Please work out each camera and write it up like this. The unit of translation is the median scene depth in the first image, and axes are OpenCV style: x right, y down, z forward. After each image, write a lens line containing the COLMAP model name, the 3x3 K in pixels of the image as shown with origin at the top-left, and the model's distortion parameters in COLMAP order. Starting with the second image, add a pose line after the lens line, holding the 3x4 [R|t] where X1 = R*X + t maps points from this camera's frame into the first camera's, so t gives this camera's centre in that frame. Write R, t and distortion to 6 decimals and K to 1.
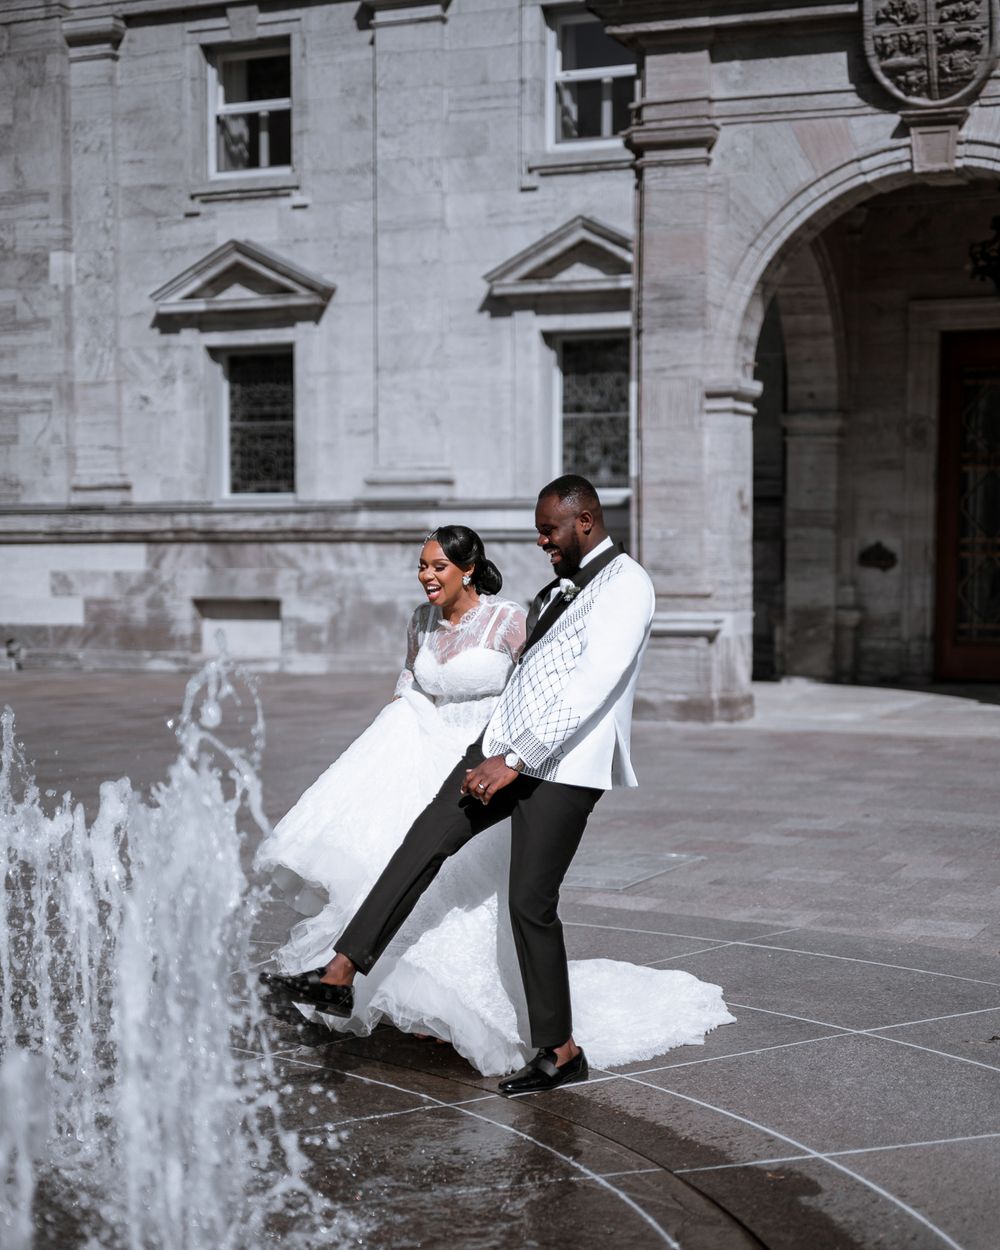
lens RADIAL K [[2096.8, 0, 500.1], [0, 2096.8, 712.1], [0, 0, 1]] dist [-0.011775, 0.045161]
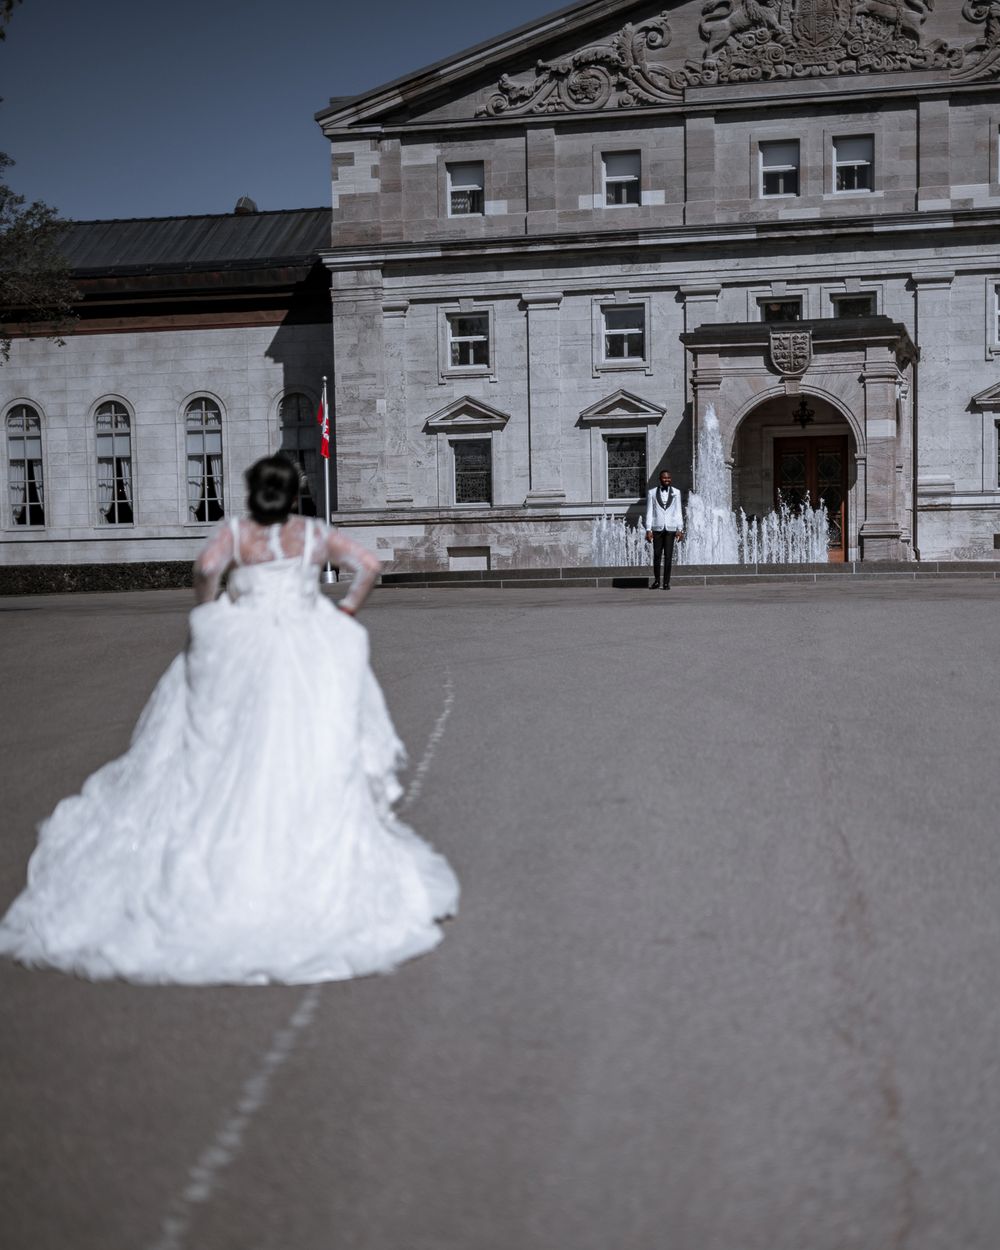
lens RADIAL K [[1950.7, 0, 500.0], [0, 1950.7, 625.0], [0, 0, 1]] dist [-0.002040, -0.000165]
pose [[0.982846, -0.023355, 0.182944, -0.497257], [0.033218, 0.998144, -0.051034, 0.147362], [-0.181413, 0.056236, 0.981798, -1.157530]]
